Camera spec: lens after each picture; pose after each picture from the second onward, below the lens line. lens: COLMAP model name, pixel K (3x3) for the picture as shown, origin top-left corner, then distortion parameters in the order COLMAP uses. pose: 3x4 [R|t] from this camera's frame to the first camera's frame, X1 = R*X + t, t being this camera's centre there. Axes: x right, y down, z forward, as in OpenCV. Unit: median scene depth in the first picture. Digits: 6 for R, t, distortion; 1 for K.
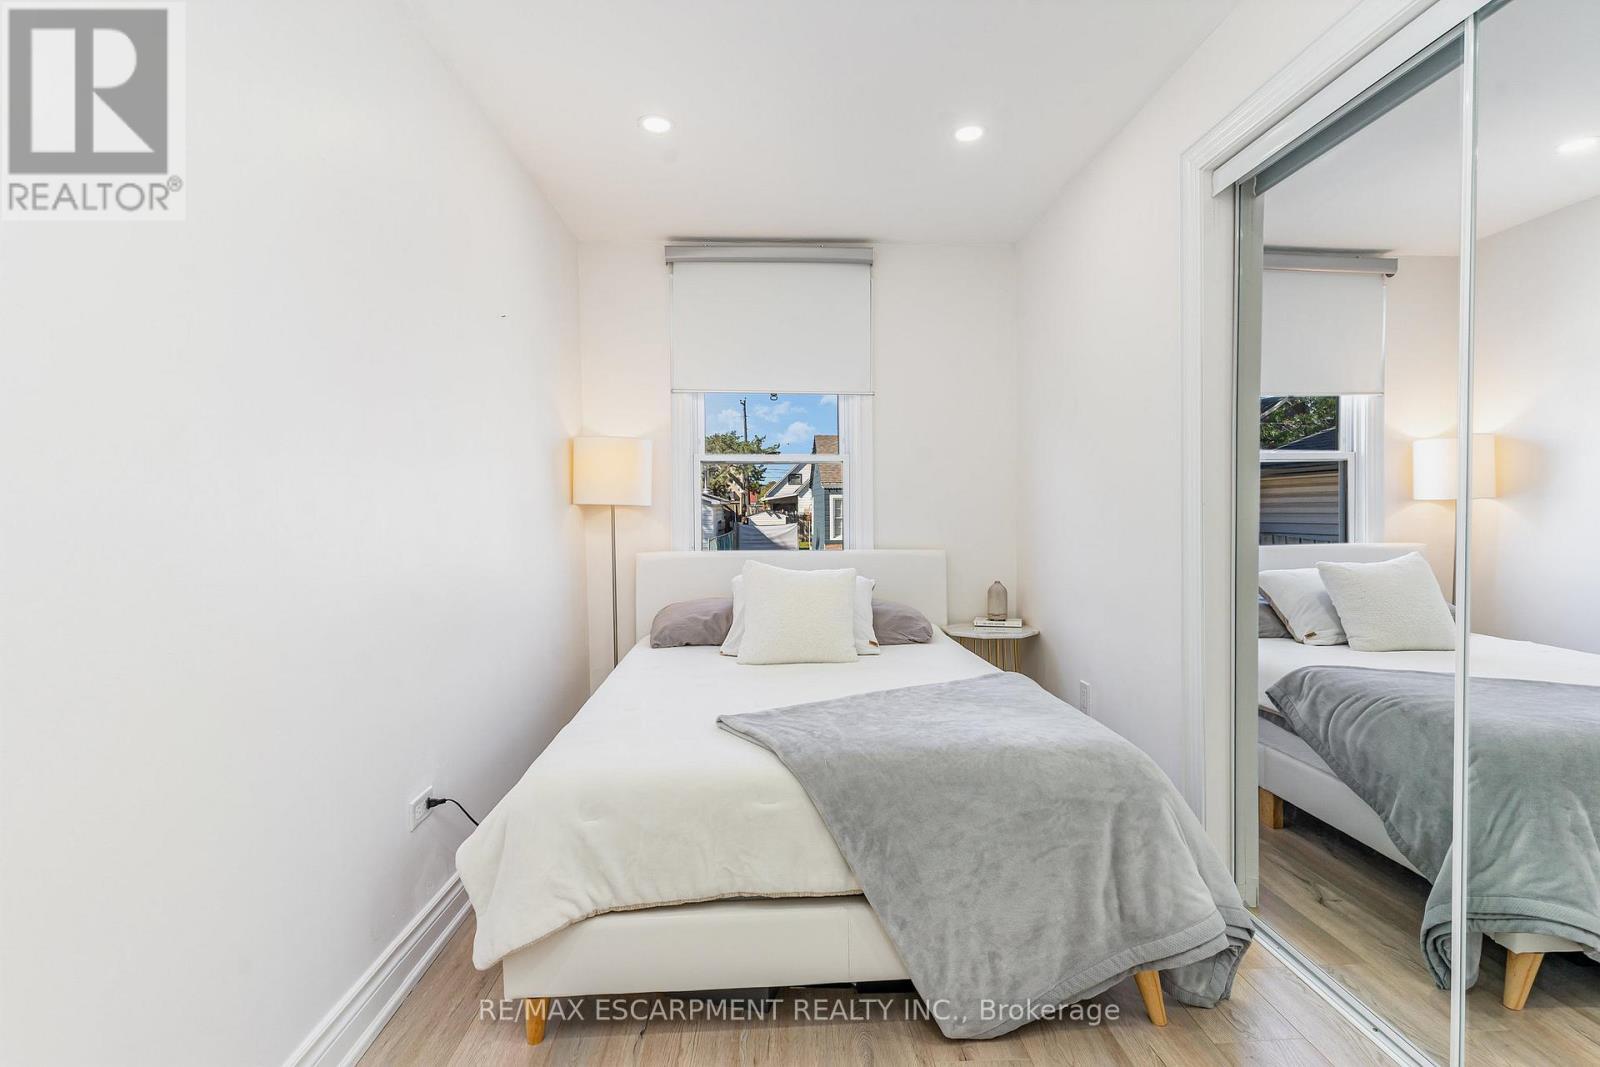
lens RADIAL K [[752.8, 0, 806.4], [0, 752.8, 528.0], [0, 0, 1]] dist [0.001932, -0.000066]
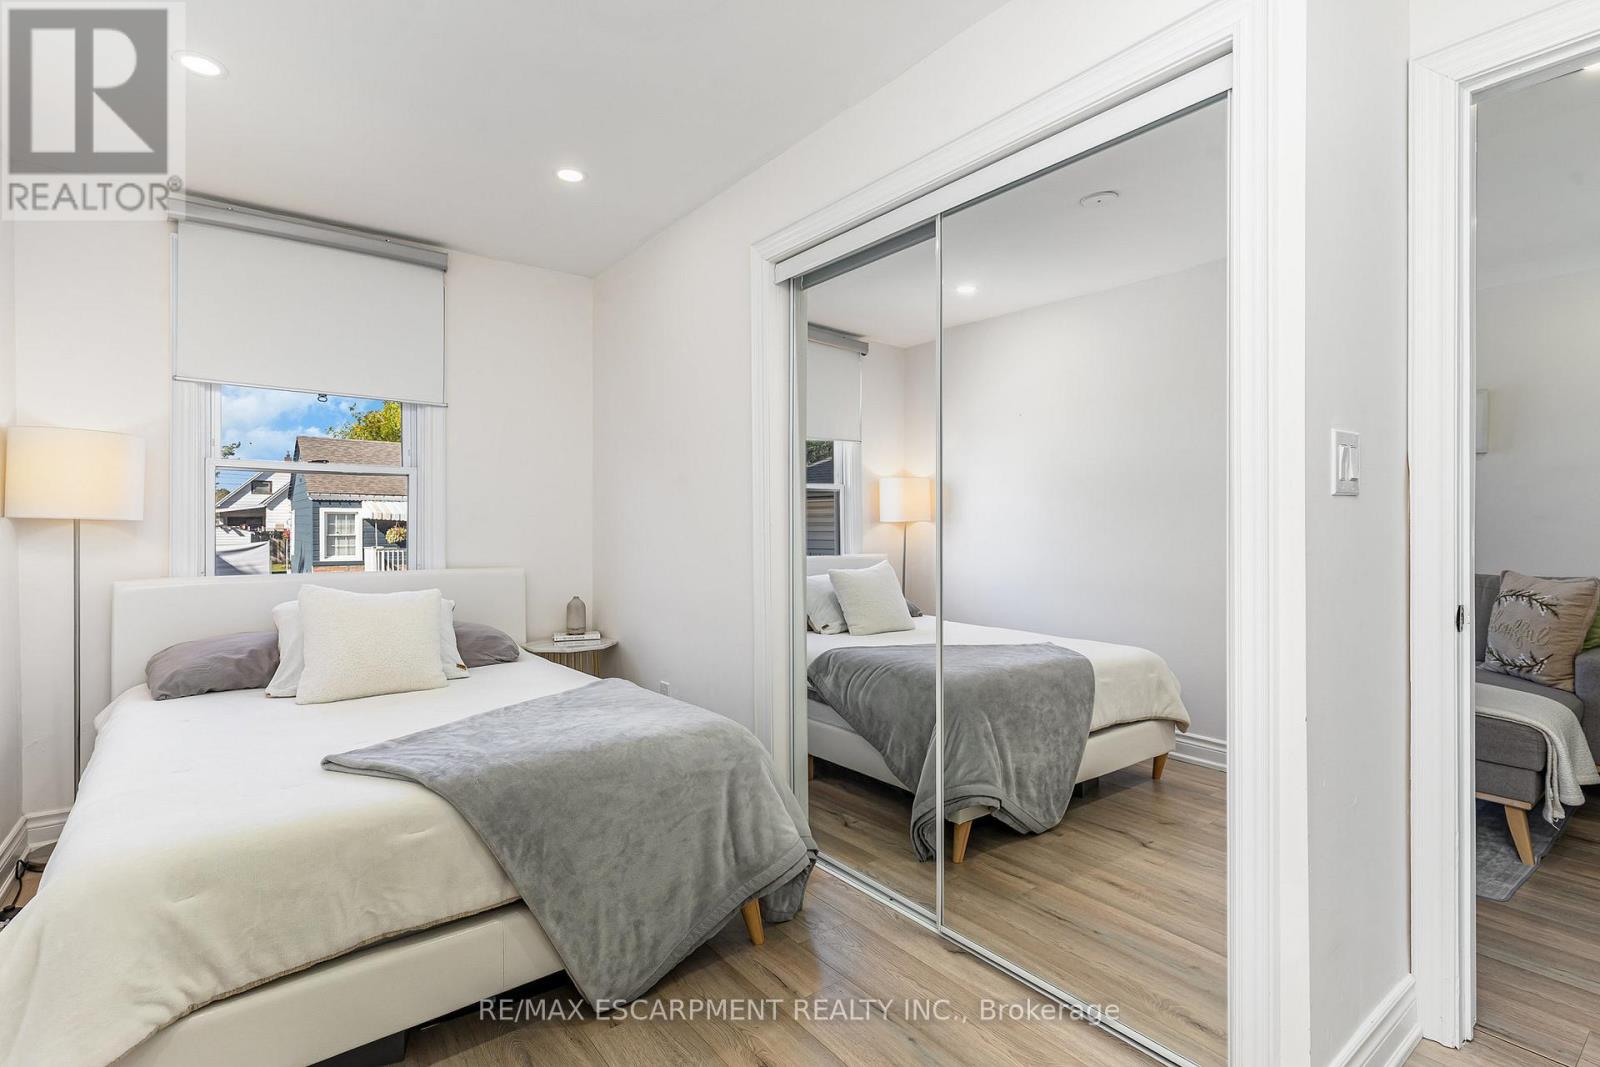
lens RADIAL K [[759.5, 0, 797.7], [0, 759.5, 522.1], [0, 0, 1]] dist [0.001863, -0.000422]
pose [[0.824170, 0.009530, 0.566263, -0.178285], [0.007705, 0.999577, -0.028036, -0.000644], [-0.566291, 0.027470, 0.823748, -0.079501]]
